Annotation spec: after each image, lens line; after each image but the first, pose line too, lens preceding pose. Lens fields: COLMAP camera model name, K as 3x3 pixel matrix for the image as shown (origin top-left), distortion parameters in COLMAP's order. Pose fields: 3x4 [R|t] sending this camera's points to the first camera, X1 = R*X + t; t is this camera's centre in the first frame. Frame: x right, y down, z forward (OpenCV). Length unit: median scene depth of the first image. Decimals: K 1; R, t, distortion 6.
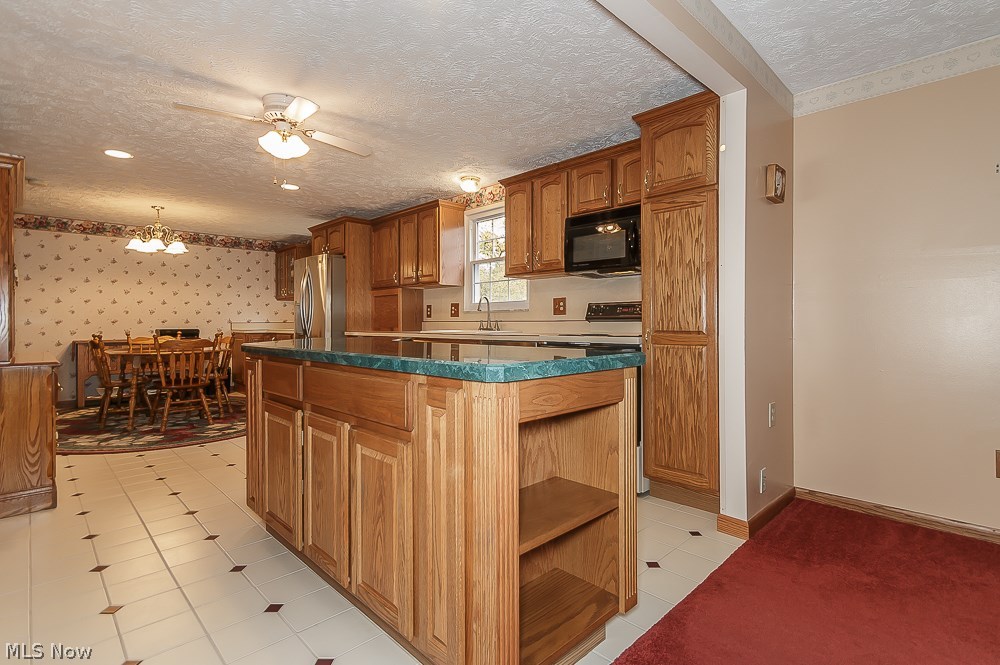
lens RADIAL K [[475.7, 0, 501.3], [0, 475.7, 319.1], [0, 0, 1]] dist [-0.000167, -0.006965]
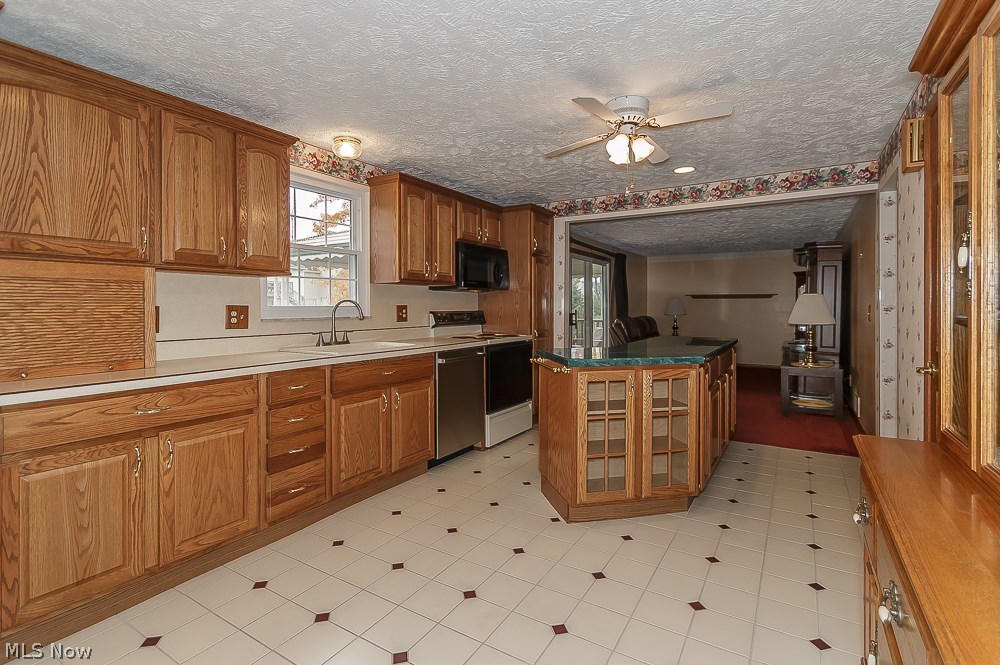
lens RADIAL K [[470.4, 0, 514.6], [0, 470.4, 310.2], [0, 0, 1]] dist [0.001795, 0.000356]
pose [[-0.242918, -0.000130, 0.970047, -0.630334], [0.000944, 0.999999, 0.000371, -0.023376], [-0.970046, 0.001006, -0.242917, 0.699221]]
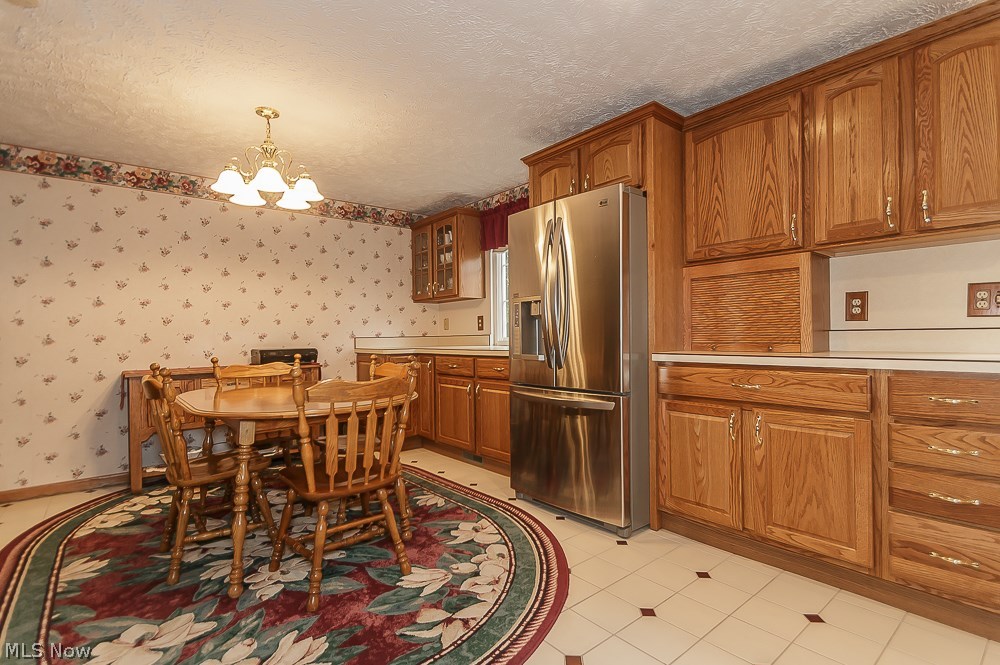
lens RADIAL K [[478.3, 0, 478.8], [0, 478.3, 335.0], [0, 0, 1]] dist [0.000800, -0.001194]
pose [[0.992644, -0.010491, -0.120615, -0.409343], [0.011183, 0.999925, 0.005063, 0.003334], [0.120553, -0.006375, 0.992686, 0.480802]]
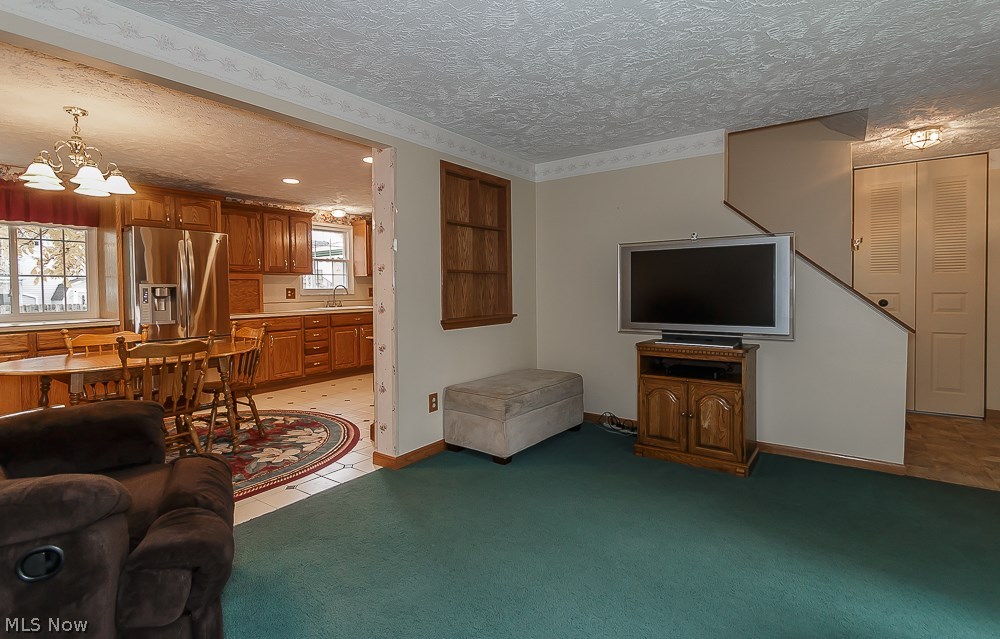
lens RADIAL K [[484.3, 0, 495.8], [0, 484.3, 302.2], [0, 0, 1]] dist [-0.001139, -0.000346]
pose [[-0.145086, -0.016985, 0.989273, -1.265552], [0.012594, 0.999740, 0.019011, -0.011610], [-0.989339, 0.015217, -0.144834, 0.552513]]
